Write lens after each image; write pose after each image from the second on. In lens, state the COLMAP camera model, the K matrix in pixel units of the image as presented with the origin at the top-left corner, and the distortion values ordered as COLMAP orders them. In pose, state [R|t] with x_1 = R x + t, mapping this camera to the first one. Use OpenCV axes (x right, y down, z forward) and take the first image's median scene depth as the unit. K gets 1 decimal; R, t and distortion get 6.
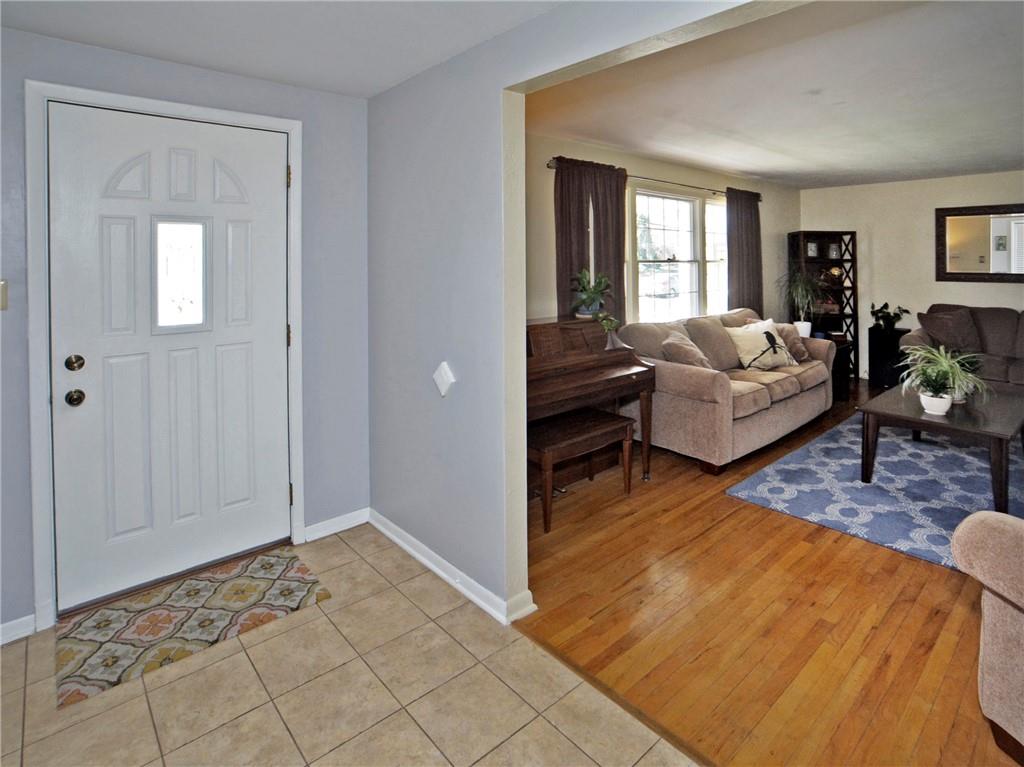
lens RADIAL K [[537.9, 0, 512.0], [0, 537.9, 383.5], [0, 0, 1]] dist [-0.002362, -0.000261]
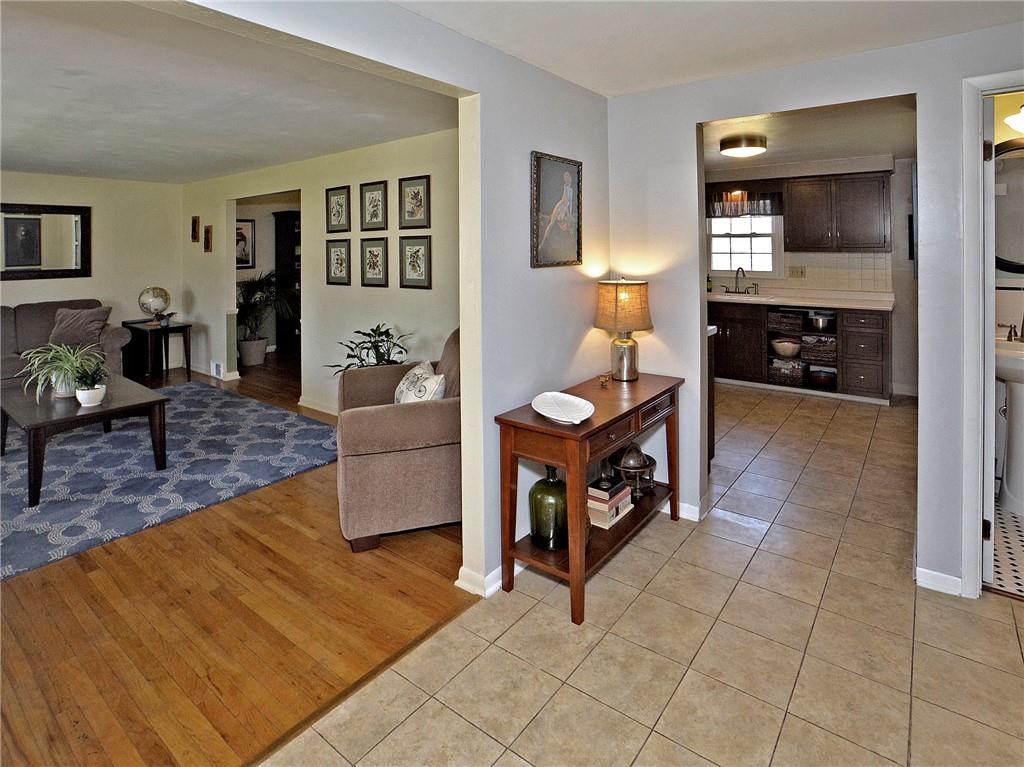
lens RADIAL K [[537.9, 0, 512.0], [0, 537.9, 383.5], [0, 0, 1]] dist [-0.002362, -0.000261]
pose [[-0.192263, -0.217790, 0.956871, -0.528704], [0.228972, 0.938194, 0.259546, -0.098880], [-0.954257, 0.268998, -0.130512, 0.518390]]
